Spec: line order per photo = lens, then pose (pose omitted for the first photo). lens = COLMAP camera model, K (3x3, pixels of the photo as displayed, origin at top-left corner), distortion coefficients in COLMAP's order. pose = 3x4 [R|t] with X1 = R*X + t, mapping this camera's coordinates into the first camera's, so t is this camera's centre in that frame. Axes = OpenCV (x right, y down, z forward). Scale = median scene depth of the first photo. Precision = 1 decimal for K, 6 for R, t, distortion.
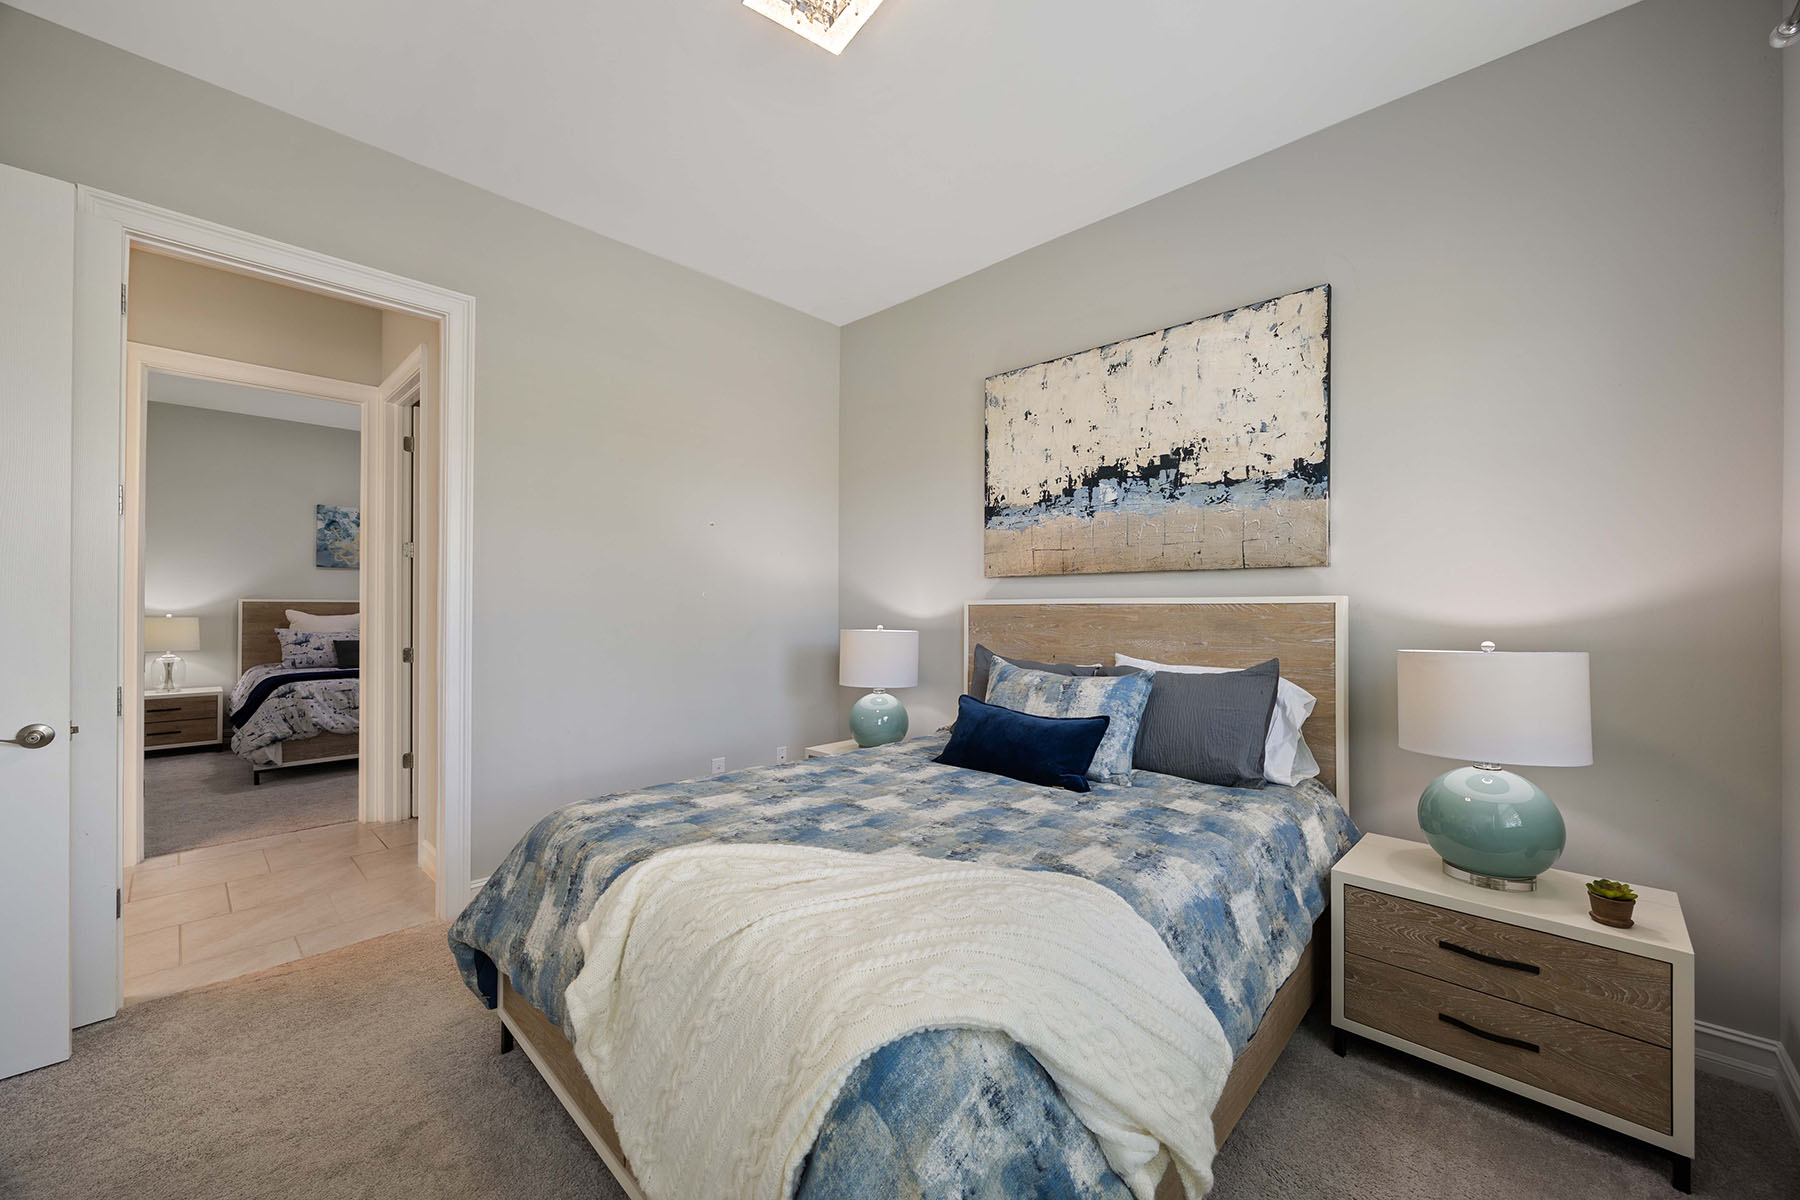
lens RADIAL K [[688.9, 0, 905.7], [0, 688.9, 600.2], [0, 0, 1]] dist [-0.002585, -0.000009]
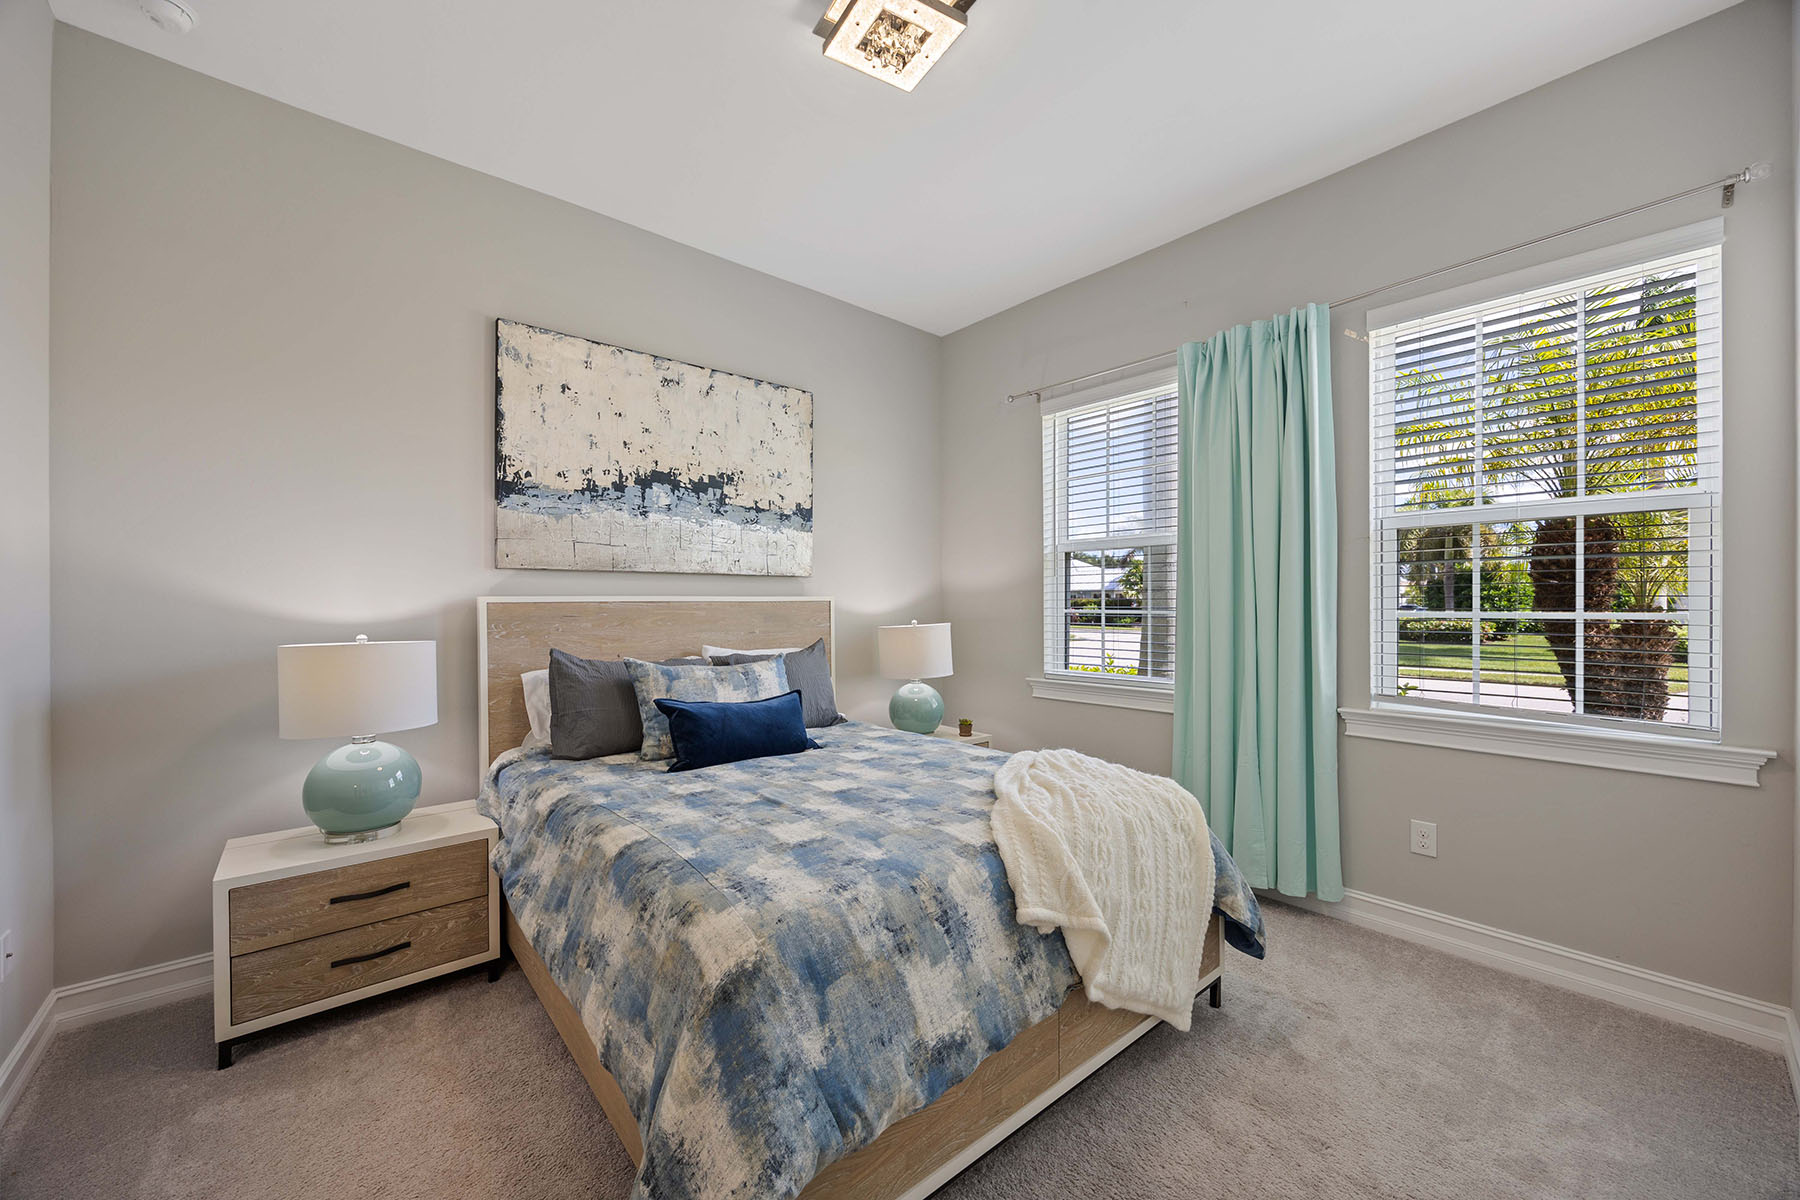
lens RADIAL K [[688.9, 0, 905.7], [0, 688.9, 600.2], [0, 0, 1]] dist [-0.002585, -0.000009]
pose [[0.098826, 0.006264, 0.995085, -0.772495], [-0.002714, 0.999978, -0.006025, 0.009199], [-0.995101, -0.002105, 0.098841, 0.556075]]
